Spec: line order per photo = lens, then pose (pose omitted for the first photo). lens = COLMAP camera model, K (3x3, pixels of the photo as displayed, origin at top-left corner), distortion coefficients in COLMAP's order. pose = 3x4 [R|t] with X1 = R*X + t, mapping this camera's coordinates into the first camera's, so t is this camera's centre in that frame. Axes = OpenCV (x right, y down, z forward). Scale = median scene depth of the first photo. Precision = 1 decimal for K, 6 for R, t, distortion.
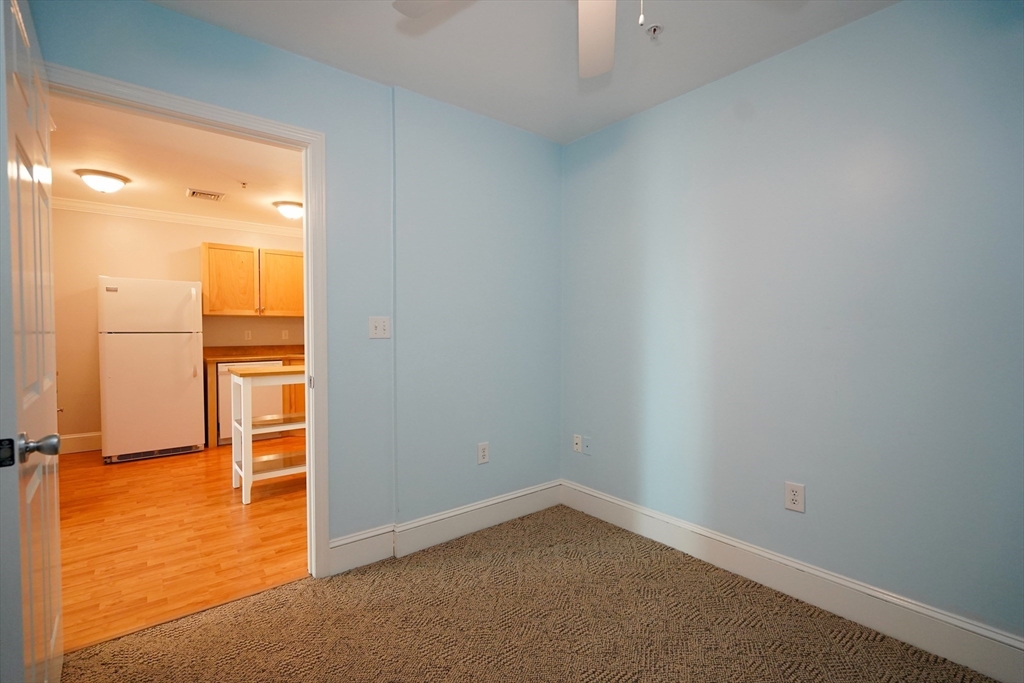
lens RADIAL K [[462.5, 0, 514.5], [0, 462.5, 322.3], [0, 0, 1]] dist [-0.006816, 0.002763]
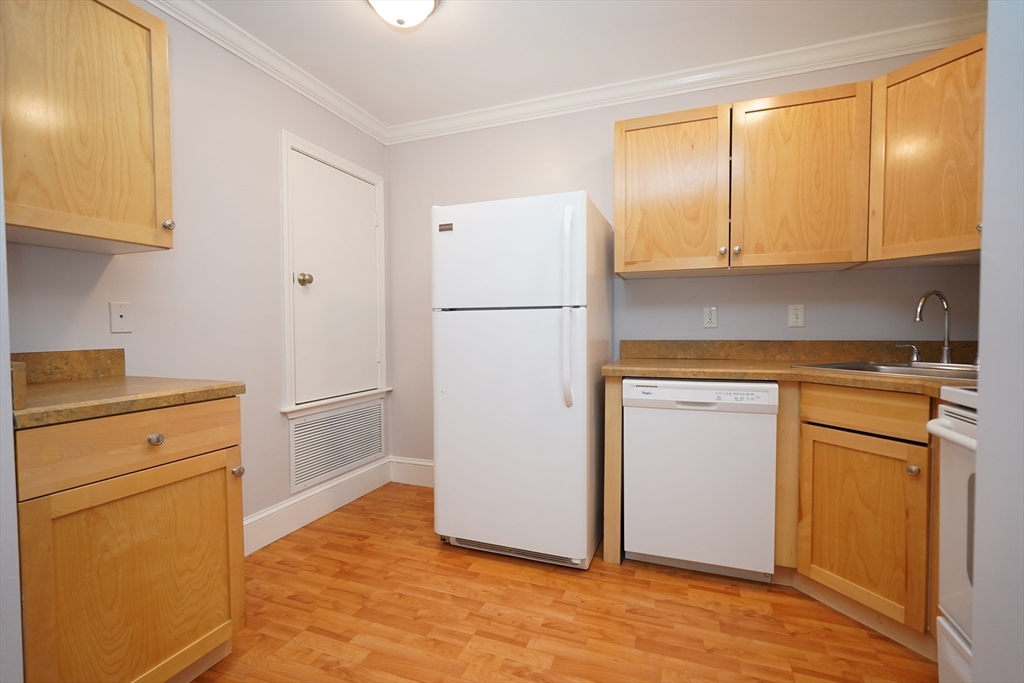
lens RADIAL K [[462.5, 0, 510.8], [0, 462.5, 342.6], [0, 0, 1]] dist [-0.006816, 0.002763]
pose [[0.503688, 0.016252, -0.863733, -0.371625], [0.019254, 0.999363, 0.030033, 0.047471], [0.863671, -0.031758, 0.503054, 0.793888]]
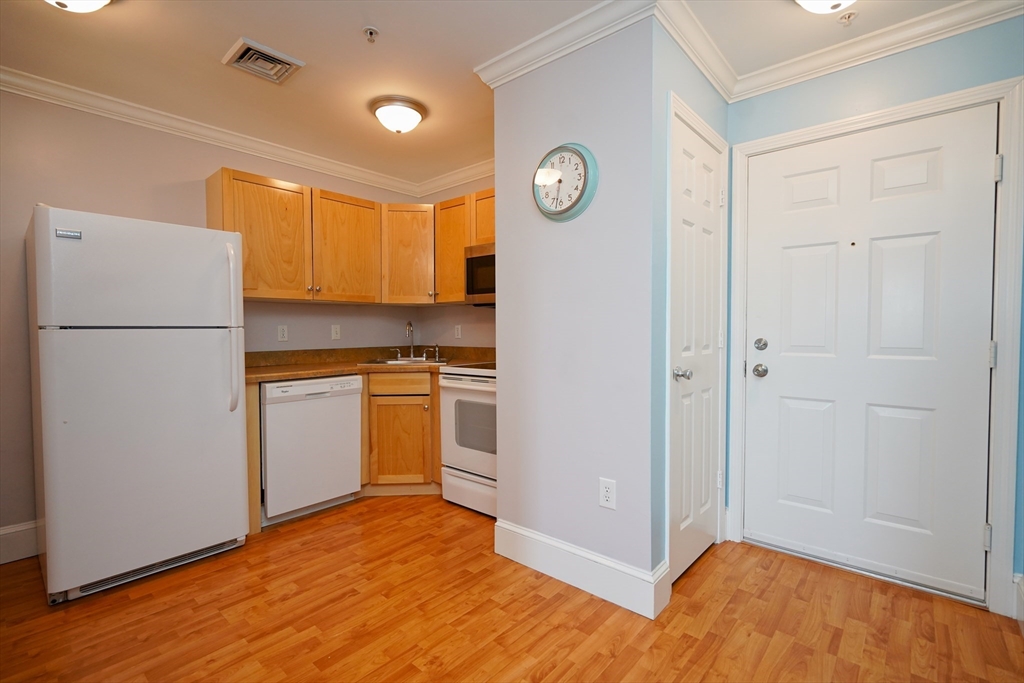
lens RADIAL K [[462.5, 0, 510.9], [0, 462.5, 344.1], [0, 0, 1]] dist [-0.006816, 0.002763]
pose [[0.985061, -0.020636, 0.170967, -0.516149], [0.013236, 0.998930, 0.044310, 0.025099], [-0.171699, -0.041385, 0.984280, 0.455152]]
